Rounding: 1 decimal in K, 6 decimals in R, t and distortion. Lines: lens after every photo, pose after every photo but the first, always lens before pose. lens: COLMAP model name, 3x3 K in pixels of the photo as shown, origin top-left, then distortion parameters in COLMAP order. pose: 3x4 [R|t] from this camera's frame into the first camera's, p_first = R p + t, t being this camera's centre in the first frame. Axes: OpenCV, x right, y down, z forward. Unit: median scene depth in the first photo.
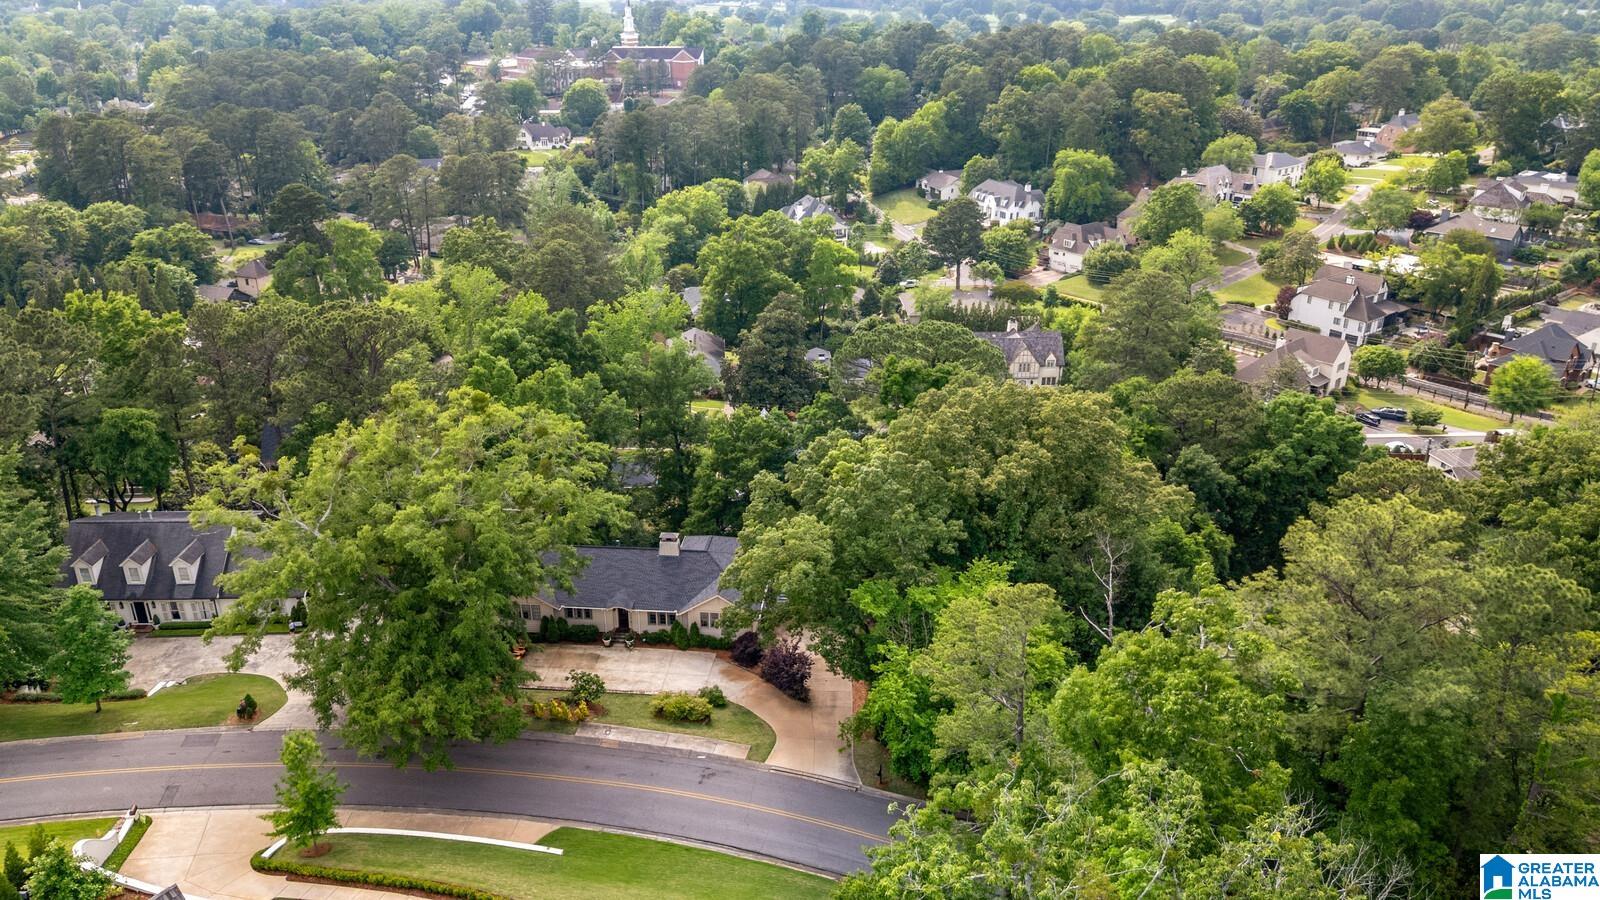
lens RADIAL K [[1185.0, 0, 800.0], [0, 1185.0, 450.0], [0, 0, 1]] dist [0.054238, -0.043723]
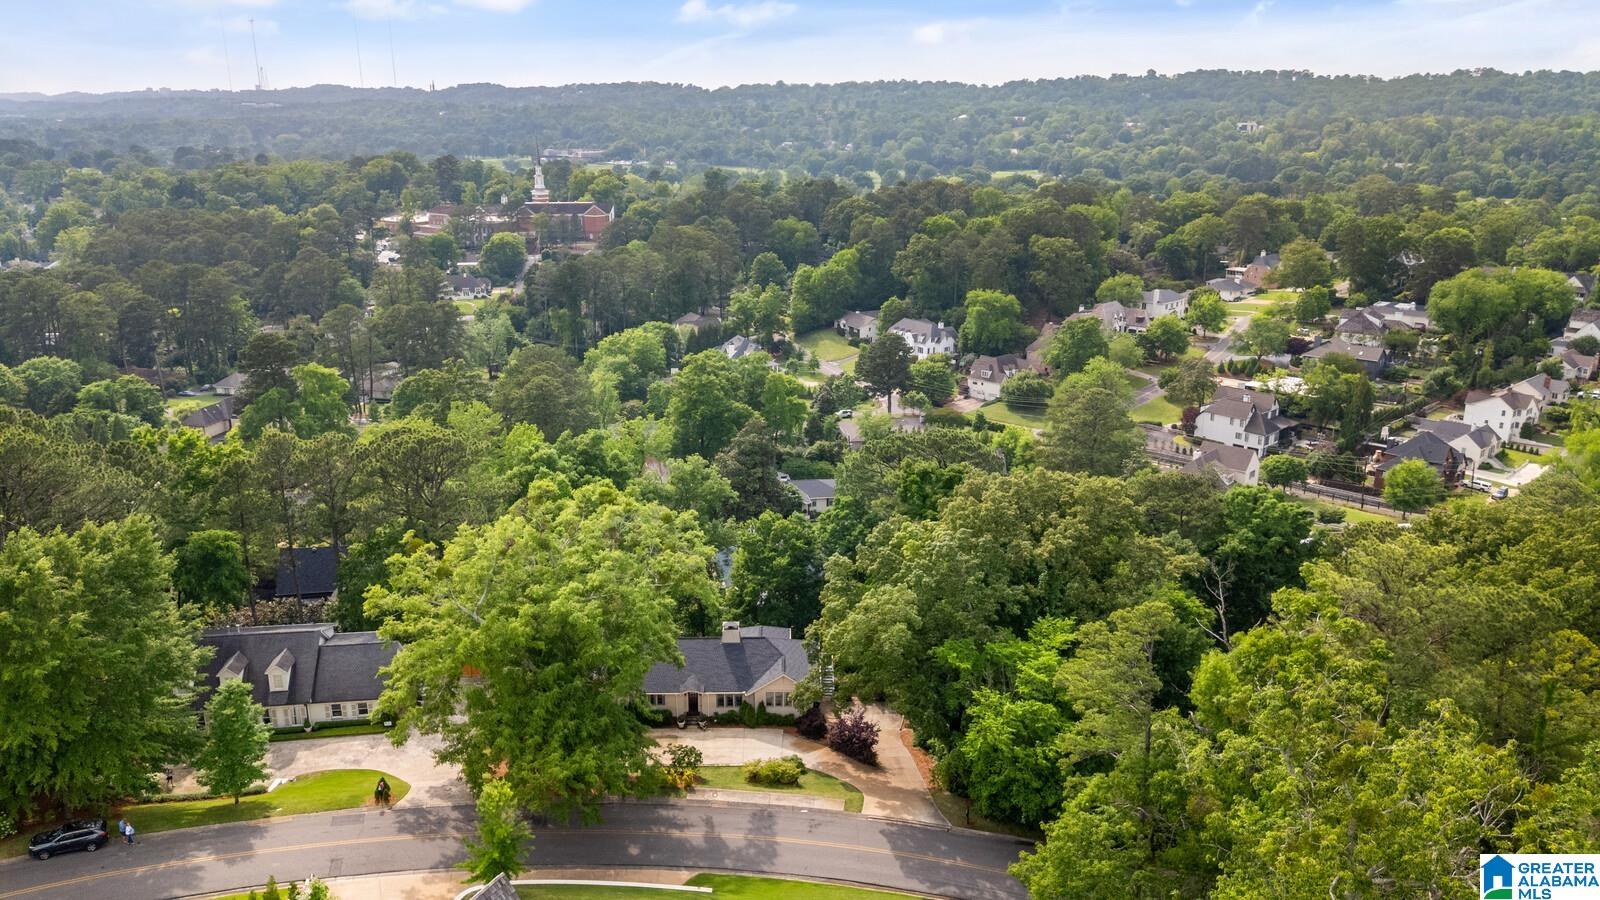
lens RADIAL K [[1180.1, 0, 800.0], [0, 1180.1, 450.0], [0, 0, 1]] dist [0.078285, -0.081137]
pose [[0.994863, -0.030560, 0.096509, -0.047210], [0.041874, 0.992192, -0.117480, 0.013765], [-0.092165, 0.120918, 0.988375, -0.035809]]
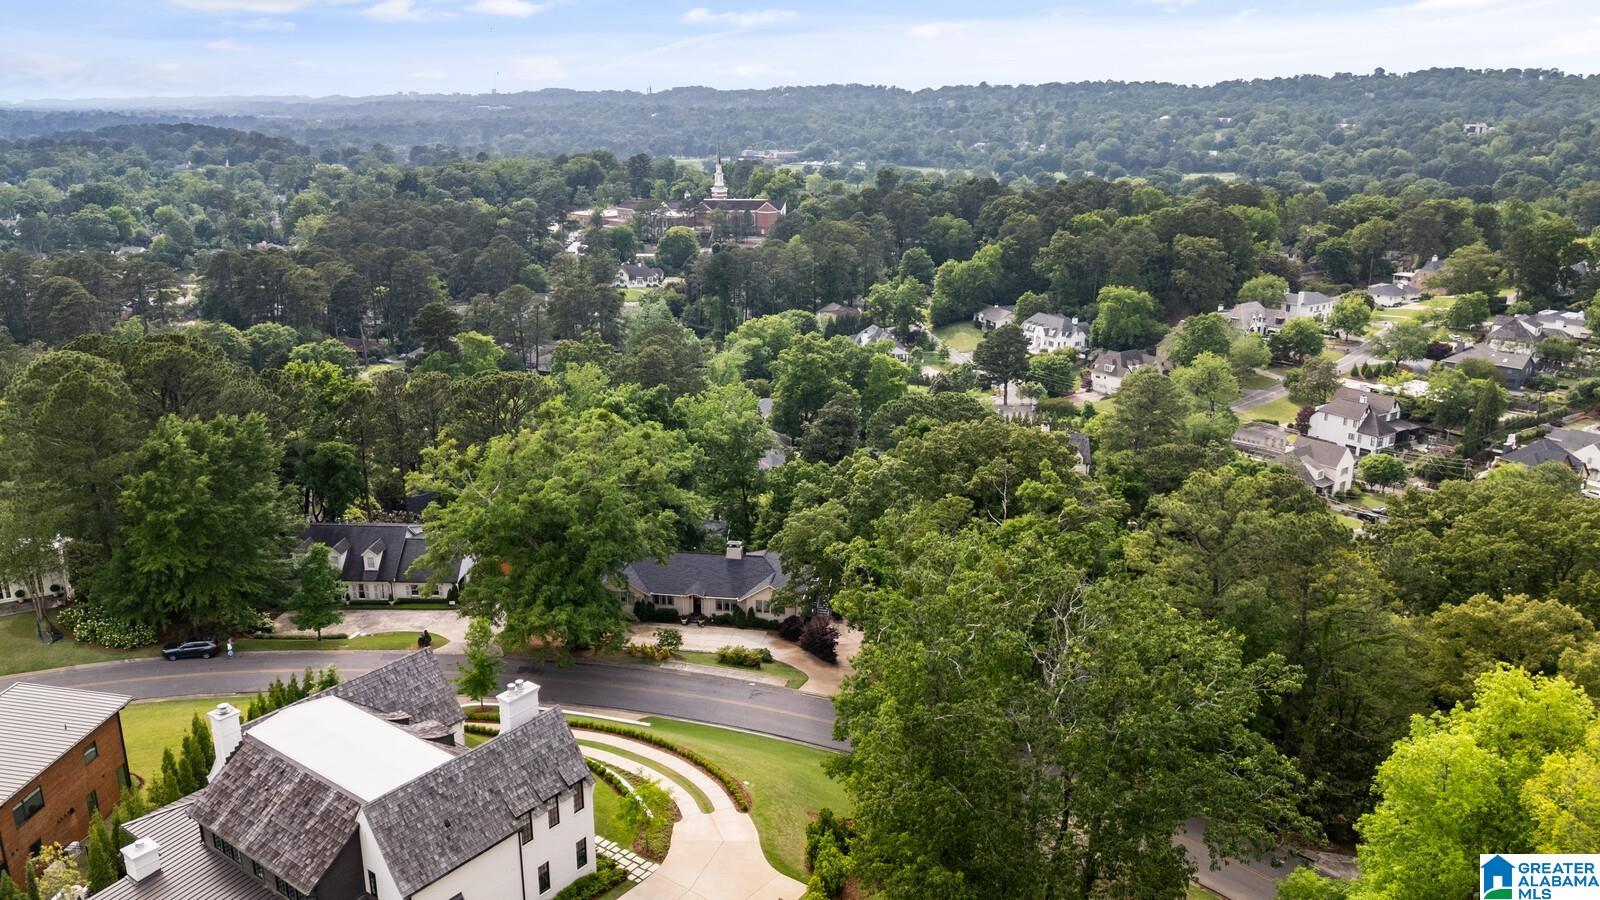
lens RADIAL K [[1180.1, 0, 800.0], [0, 1180.1, 450.0], [0, 0, 1]] dist [0.078285, -0.081137]
pose [[0.997679, 0.017908, -0.065692, 0.014188], [-0.025728, 0.992416, -0.120201, 0.039758], [0.063041, 0.121613, 0.990574, -0.092390]]
